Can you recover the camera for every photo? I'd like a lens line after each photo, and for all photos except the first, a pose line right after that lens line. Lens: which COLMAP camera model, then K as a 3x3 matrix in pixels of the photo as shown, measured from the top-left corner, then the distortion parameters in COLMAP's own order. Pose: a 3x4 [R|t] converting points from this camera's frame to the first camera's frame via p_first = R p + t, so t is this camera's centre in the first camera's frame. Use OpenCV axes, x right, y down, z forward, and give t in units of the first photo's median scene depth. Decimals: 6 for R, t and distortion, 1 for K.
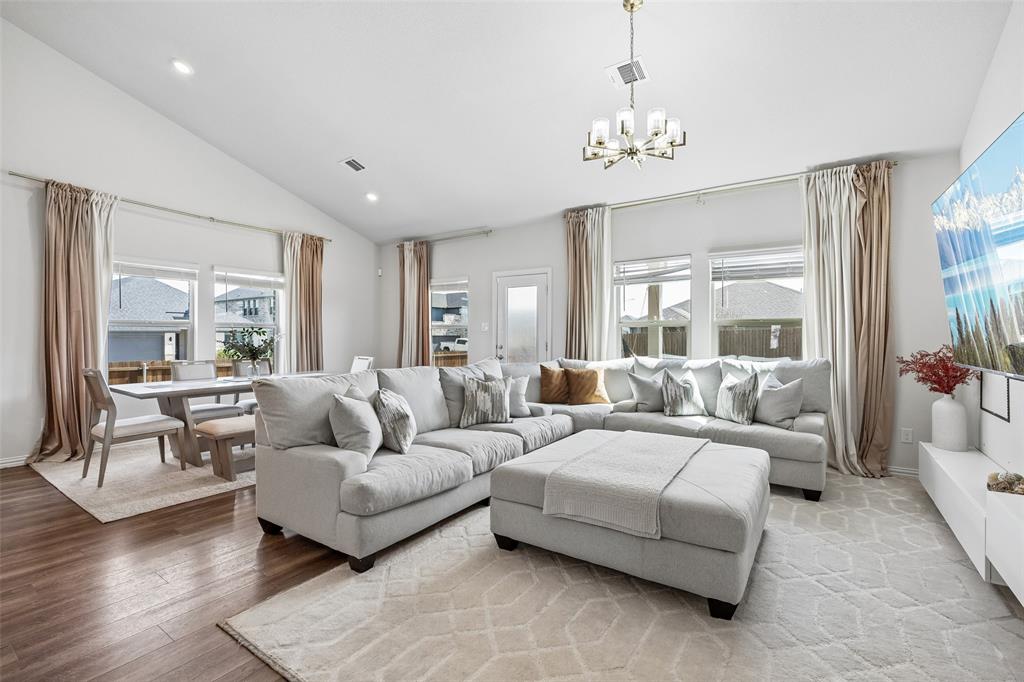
lens RADIAL K [[453.3, 0, 512.0], [0, 453.3, 341.0], [0, 0, 1]] dist [-0.036033, -0.000224]
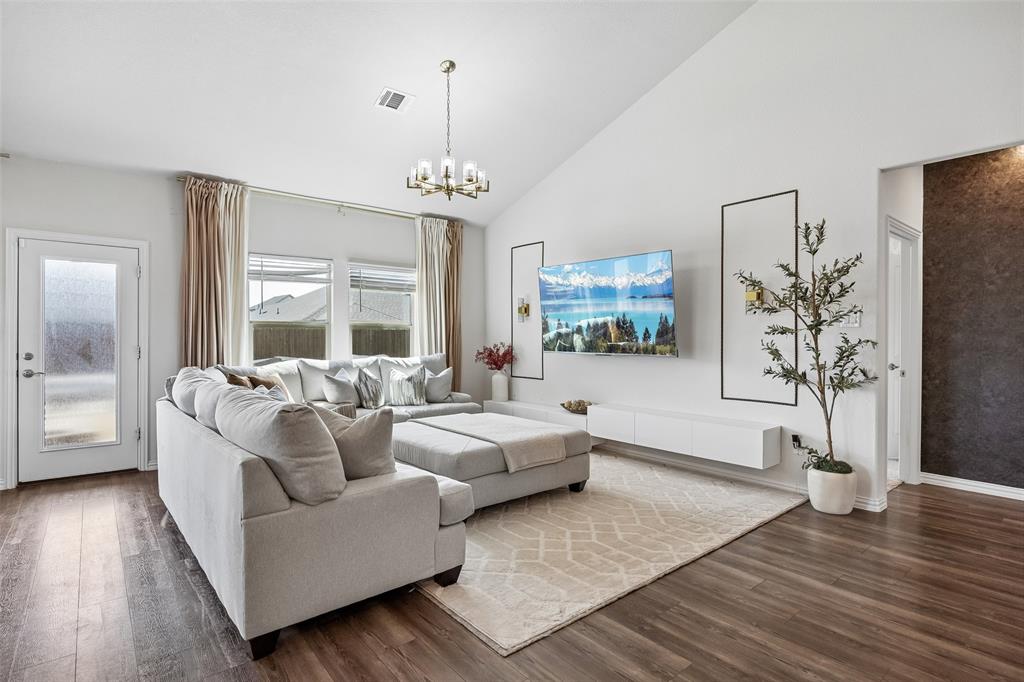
lens RADIAL K [[519.8, 0, 516.9], [0, 519.8, 333.0], [0, 0, 1]] dist [0.001241, -0.000327]
pose [[0.259872, 0.002634, 0.965639, -0.689328], [0.005780, 0.999974, -0.004284, -0.013674], [-0.965626, 0.006694, 0.259850, 0.275940]]
